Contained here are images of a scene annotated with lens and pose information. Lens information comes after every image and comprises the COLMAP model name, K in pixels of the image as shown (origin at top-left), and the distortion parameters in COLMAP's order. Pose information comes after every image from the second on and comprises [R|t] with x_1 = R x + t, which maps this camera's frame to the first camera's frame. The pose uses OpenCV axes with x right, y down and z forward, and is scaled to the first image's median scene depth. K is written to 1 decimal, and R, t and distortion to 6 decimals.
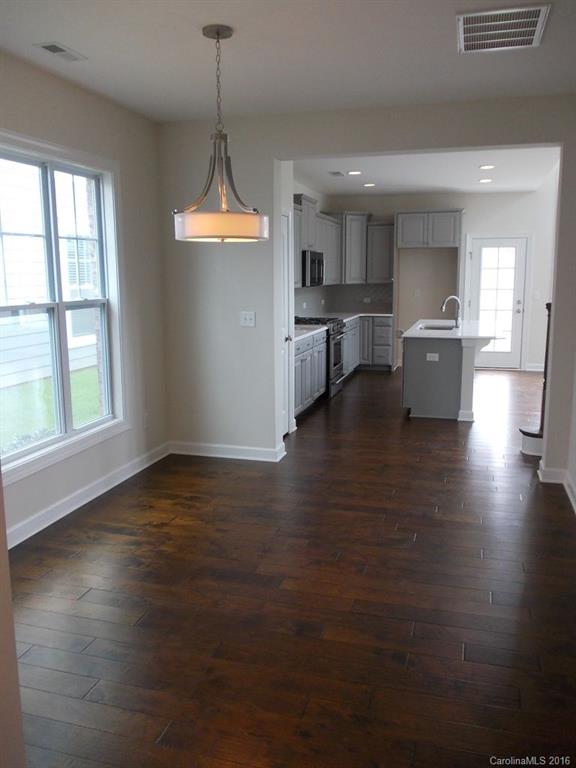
lens RADIAL K [[645.6, 0, 288.0], [0, 645.6, 384.0], [0, 0, 1]] dist [-0.047237, -0.001892]
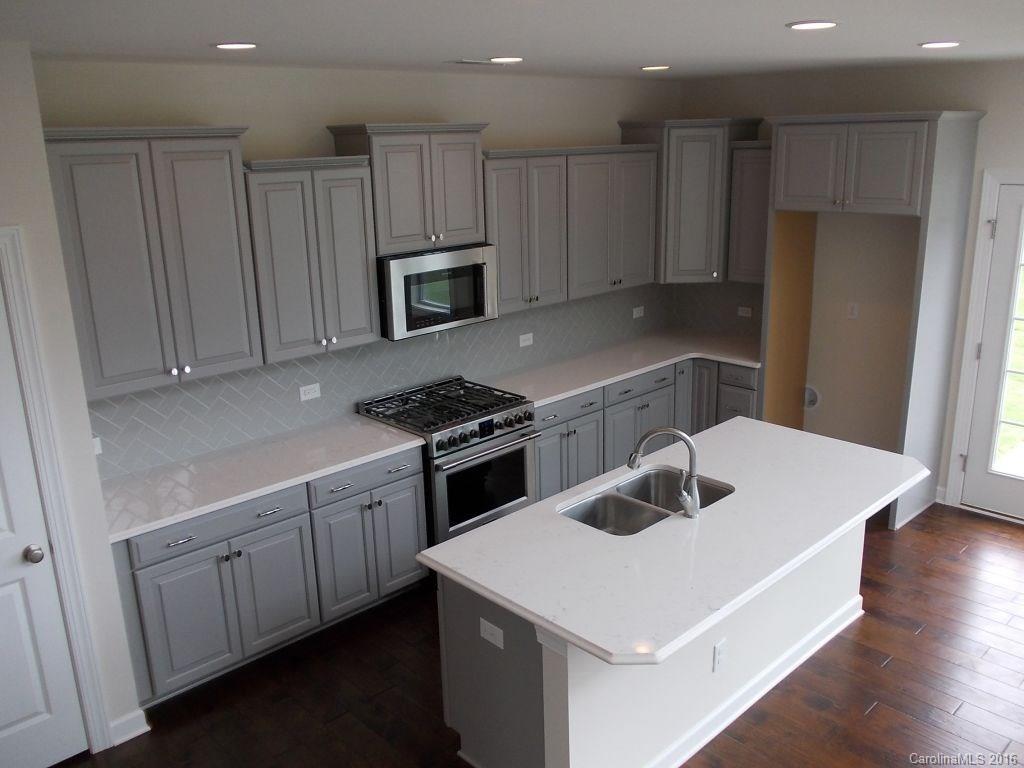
lens RADIAL K [[860.8, 0, 512.0], [0, 860.8, 384.0], [0, 0, 1]] dist [-0.047237, -0.001892]
pose [[0.863972, 0.123792, -0.488087, 0.302486], [-0.065931, 0.988776, 0.134074, -0.161589], [0.499206, -0.083656, 0.862436, 0.429518]]
